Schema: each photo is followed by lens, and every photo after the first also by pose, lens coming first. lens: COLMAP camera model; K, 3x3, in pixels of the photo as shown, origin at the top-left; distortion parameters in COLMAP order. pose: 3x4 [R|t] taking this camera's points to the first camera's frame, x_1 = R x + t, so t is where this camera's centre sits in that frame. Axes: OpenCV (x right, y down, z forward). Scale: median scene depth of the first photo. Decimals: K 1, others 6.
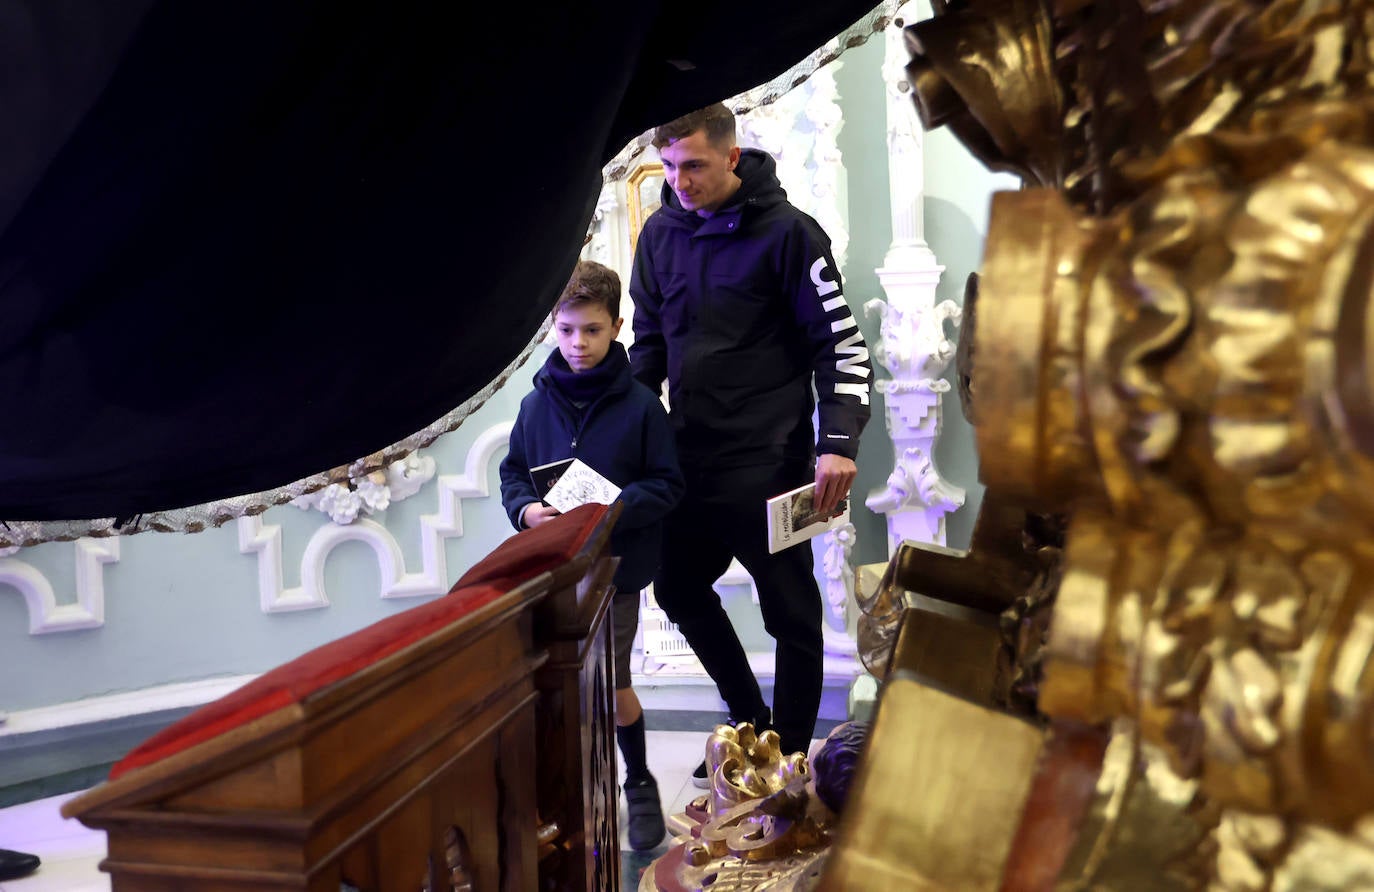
lens RADIAL K [[925.6, 0, 576.5], [0, 925.6, 448.6], [0, 0, 1]] dist [-0.002649, 0.027900]
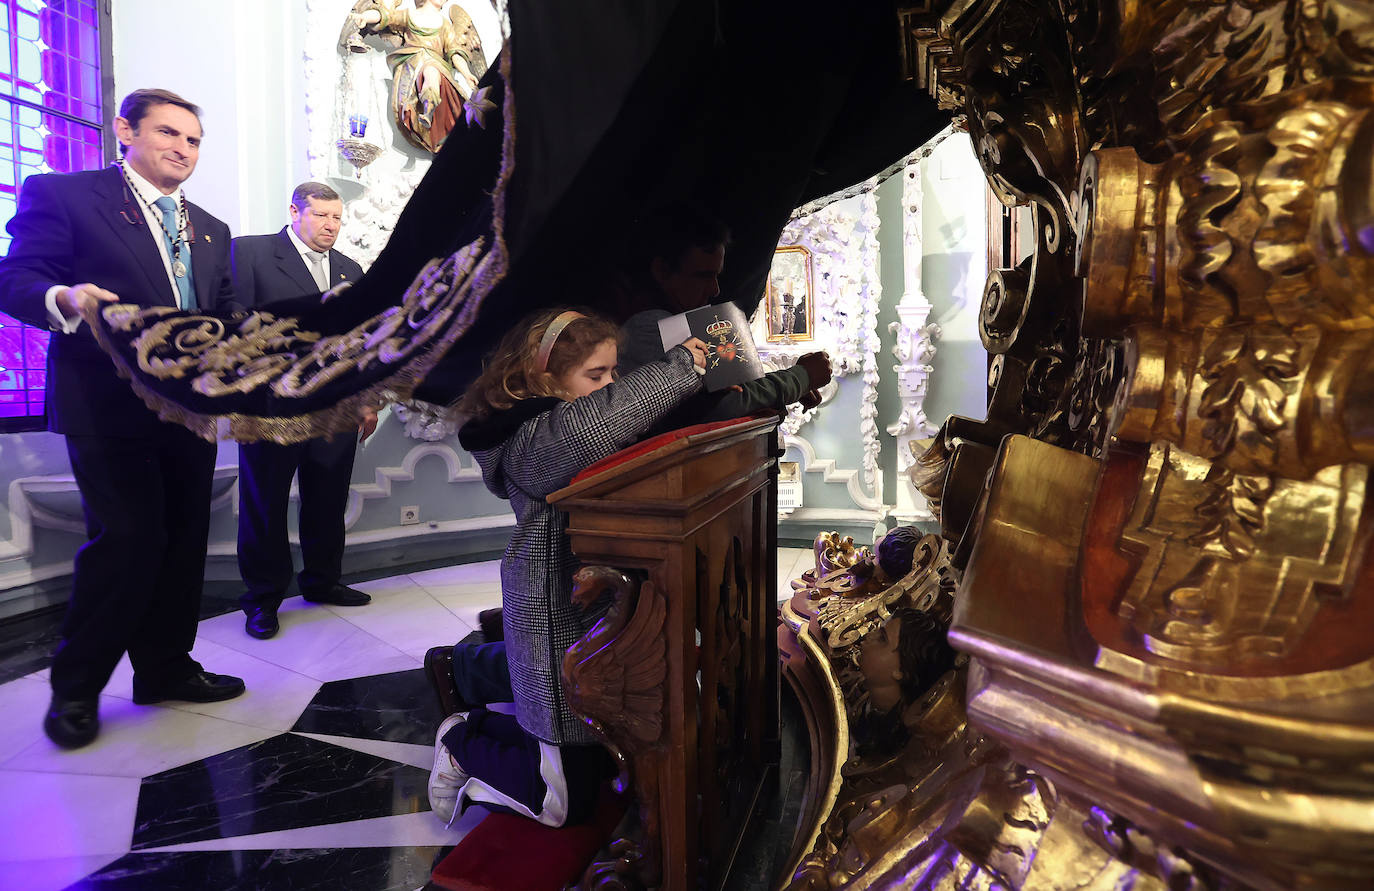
lens RADIAL K [[484.9, 0, 698.9], [0, 484.9, 420.1], [0, 0, 1]] dist [-0.030007, 0.005697]
pose [[0.999243, 0.027017, -0.027997, -0.233988], [-0.026739, 0.999590, 0.010243, 0.217653], [0.028262, -0.009486, 0.999556, 0.043743]]
